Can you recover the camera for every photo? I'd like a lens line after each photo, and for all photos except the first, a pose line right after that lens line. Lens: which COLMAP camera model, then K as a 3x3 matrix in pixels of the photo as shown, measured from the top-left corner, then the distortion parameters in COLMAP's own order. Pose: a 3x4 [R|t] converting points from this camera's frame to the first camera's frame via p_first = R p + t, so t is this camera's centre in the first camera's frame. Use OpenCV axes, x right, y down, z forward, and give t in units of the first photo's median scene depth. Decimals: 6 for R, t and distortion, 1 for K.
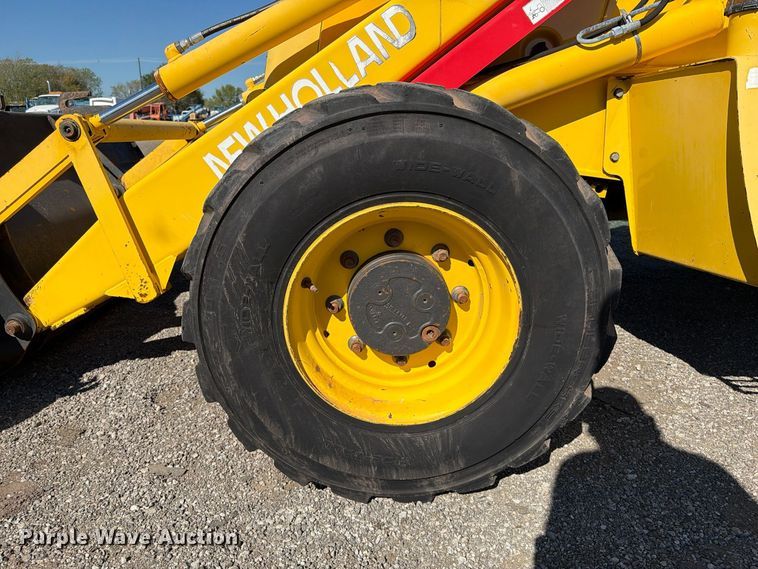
lens RADIAL K [[531.8, 0, 379.0], [0, 531.8, 284.5], [0, 0, 1]] dist [0.088332, -0.129459]
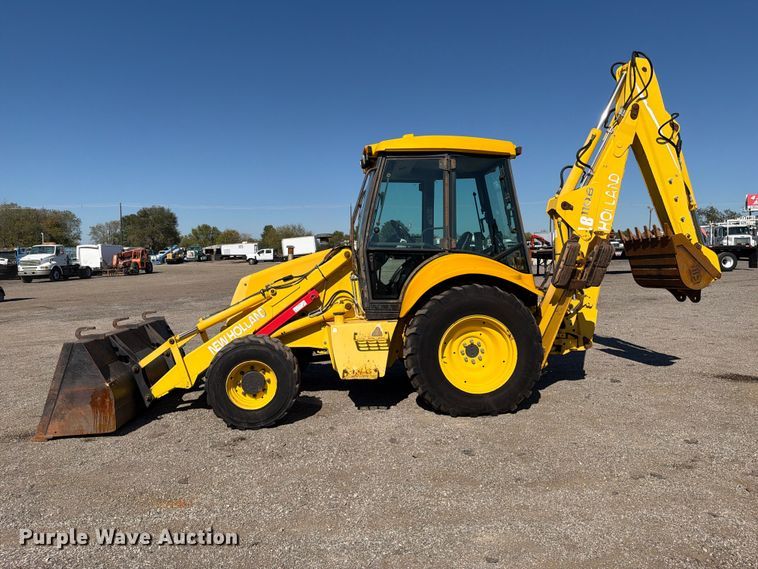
lens RADIAL K [[531.8, 0, 379.0], [0, 531.8, 284.5], [0, 0, 1]] dist [0.088332, -0.129459]
pose [[0.998383, -0.012754, 0.055402, 0.653188], [0.025386, 0.971971, -0.233725, 0.238262], [-0.050869, 0.234754, 0.970723, -2.765928]]
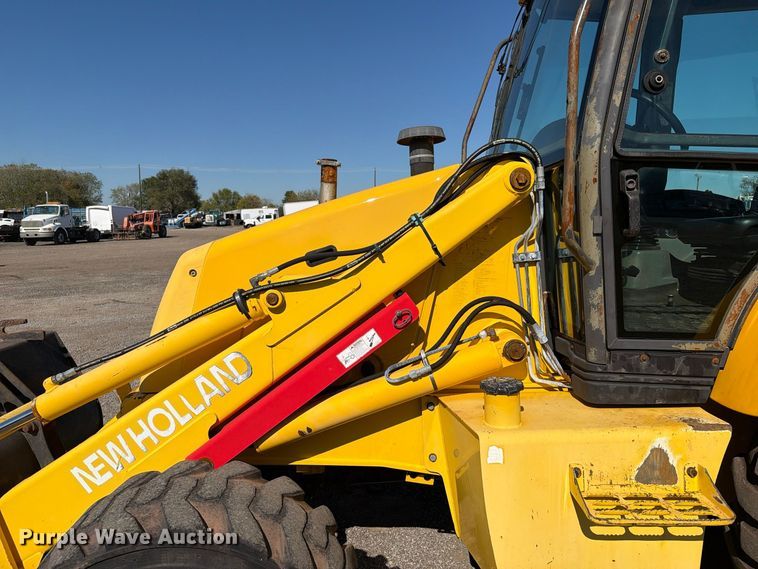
lens RADIAL K [[533.5, 0, 379.0], [0, 533.5, 284.5], [0, 0, 1]] dist [0.079669, -0.137648]
pose [[0.999848, 0.003576, 0.017082, 0.324626], [-0.000514, 0.984392, -0.175987, -0.434022], [-0.017444, 0.175951, 0.984244, -0.233690]]
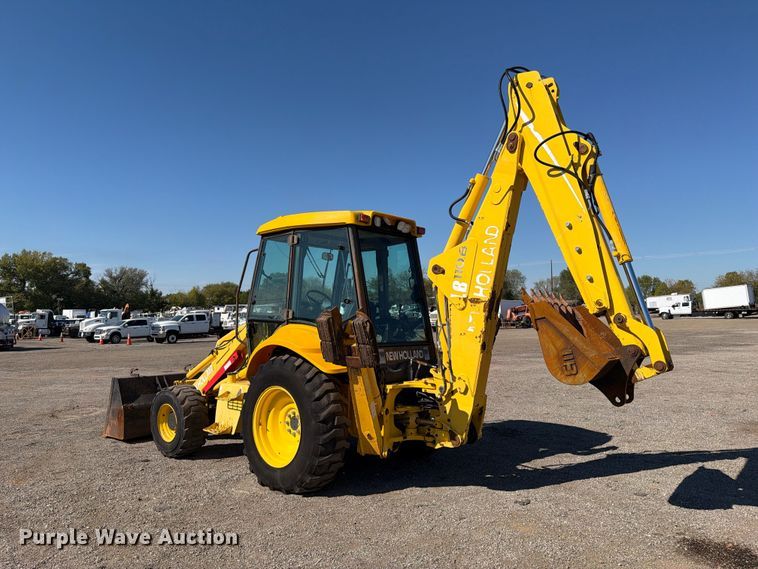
lens RADIAL K [[531.8, 0, 379.0], [0, 531.8, 284.5], [0, 0, 1]] dist [0.088332, -0.129459]
pose [[0.737111, -0.041567, -0.674492, 4.373508], [-0.184387, 0.947863, -0.259919, -0.204136], [0.650130, 0.315956, 0.691016, -1.607861]]
